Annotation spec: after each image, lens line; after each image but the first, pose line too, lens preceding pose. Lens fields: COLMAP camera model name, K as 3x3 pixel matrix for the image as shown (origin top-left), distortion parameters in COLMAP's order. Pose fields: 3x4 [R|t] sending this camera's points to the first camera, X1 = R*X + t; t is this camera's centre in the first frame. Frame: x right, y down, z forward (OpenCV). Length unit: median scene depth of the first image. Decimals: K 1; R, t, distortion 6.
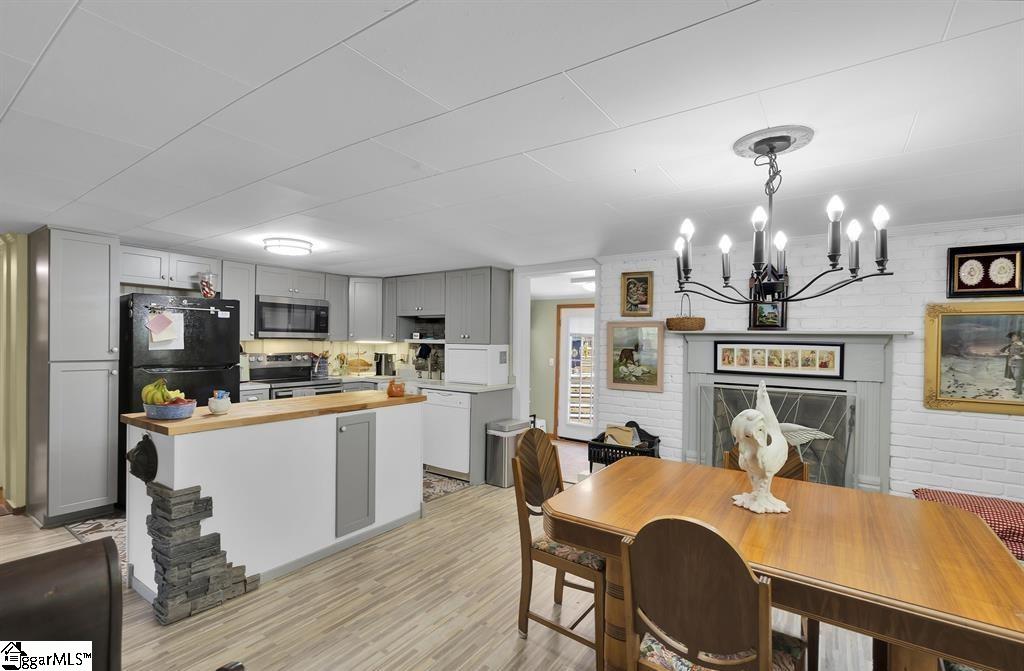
lens RADIAL K [[468.9, 0, 509.7], [0, 468.9, 343.1], [0, 0, 1]] dist [-0.005112, 0.002813]
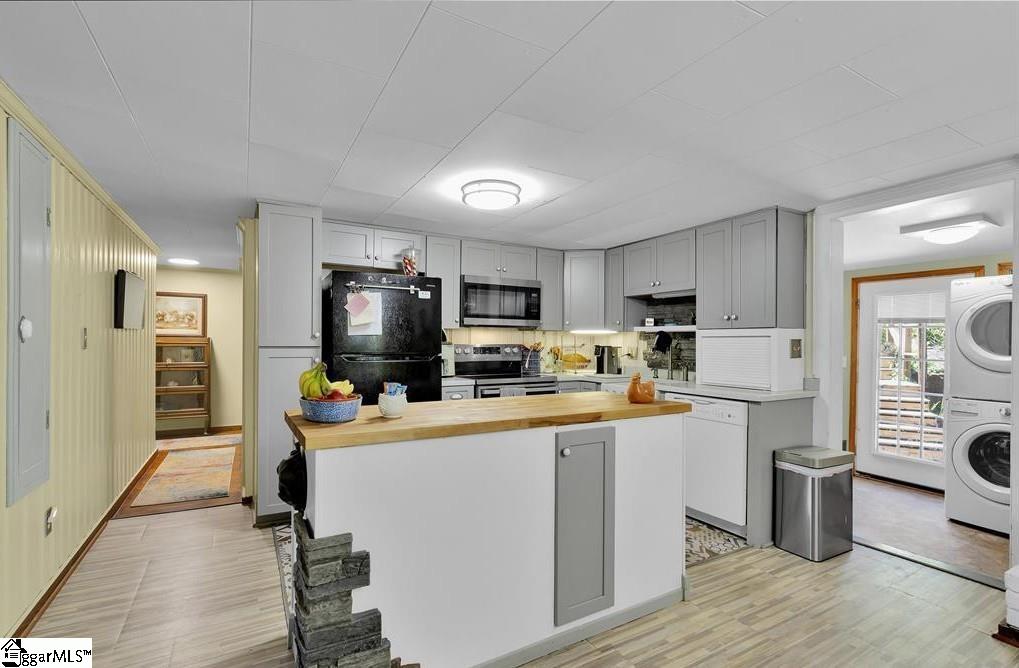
lens RADIAL K [[466.6, 0, 510.3], [0, 466.6, 343.3], [0, 0, 1]] dist [-0.005112, 0.002813]
pose [[0.908749, -0.005563, -0.417306, -0.126199], [0.002068, 0.999959, -0.008826, 0.034900], [0.417338, 0.007158, 0.908723, 0.314543]]
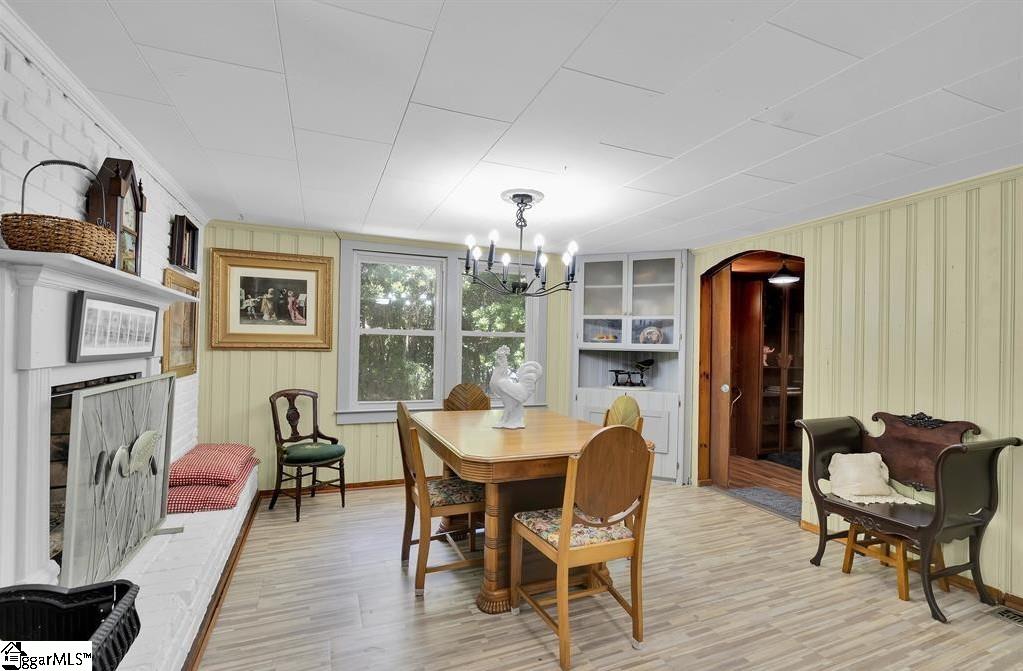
lens RADIAL K [[468.5, 0, 512.5], [0, 468.5, 338.9], [0, 0, 1]] dist [-0.005112, 0.002813]
pose [[-0.841083, -0.019626, 0.540551, -0.129431], [-0.020929, 0.999774, 0.003735, 0.027753], [-0.540502, -0.008171, -0.841303, 1.037562]]
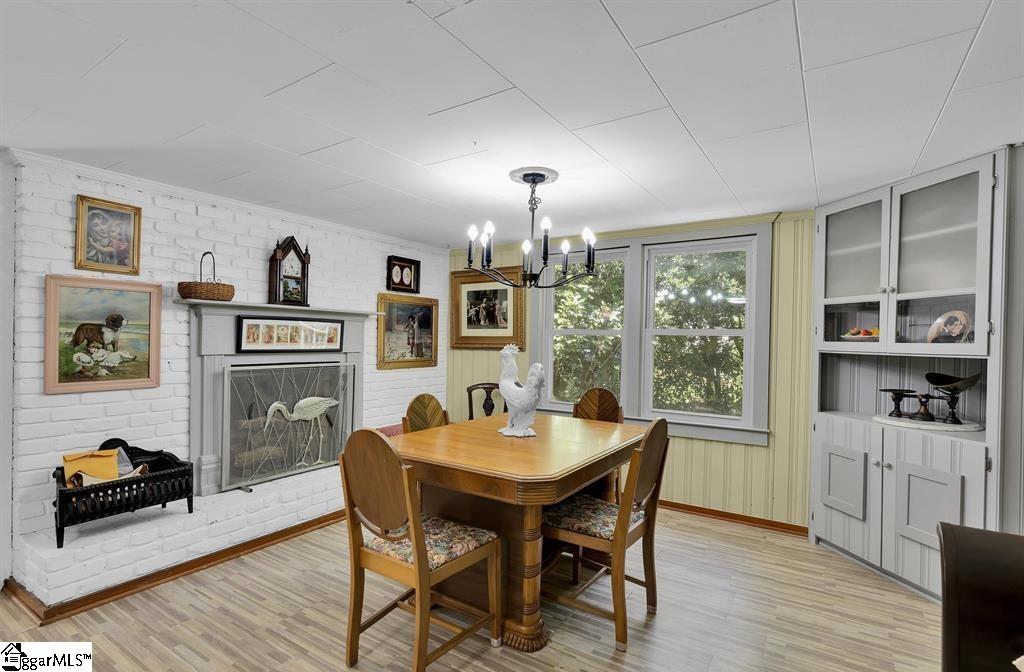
lens RADIAL K [[491.8, 0, 507.9], [0, 491.8, 343.4], [0, 0, 1]] dist [0.004391, 0.000143]
pose [[-0.027199, -0.020243, 0.999425, -0.411155], [-0.001300, 0.999795, 0.020215, 0.024896], [-0.999629, -0.000750, -0.027220, 0.490257]]
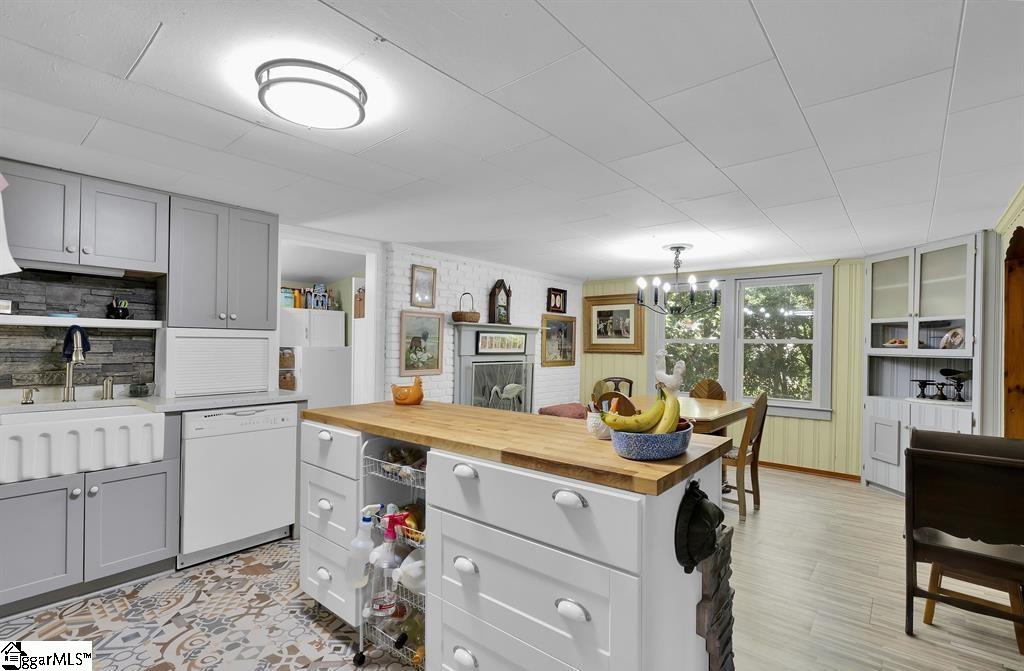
lens RADIAL K [[468.9, 0, 509.7], [0, 468.9, 343.8], [0, 0, 1]] dist [-0.005112, 0.002813]
pose [[0.090255, -0.007872, 0.995888, -0.808945], [-0.001345, 0.999967, 0.008026, 0.019633], [-0.995918, -0.002064, 0.090242, 0.710517]]
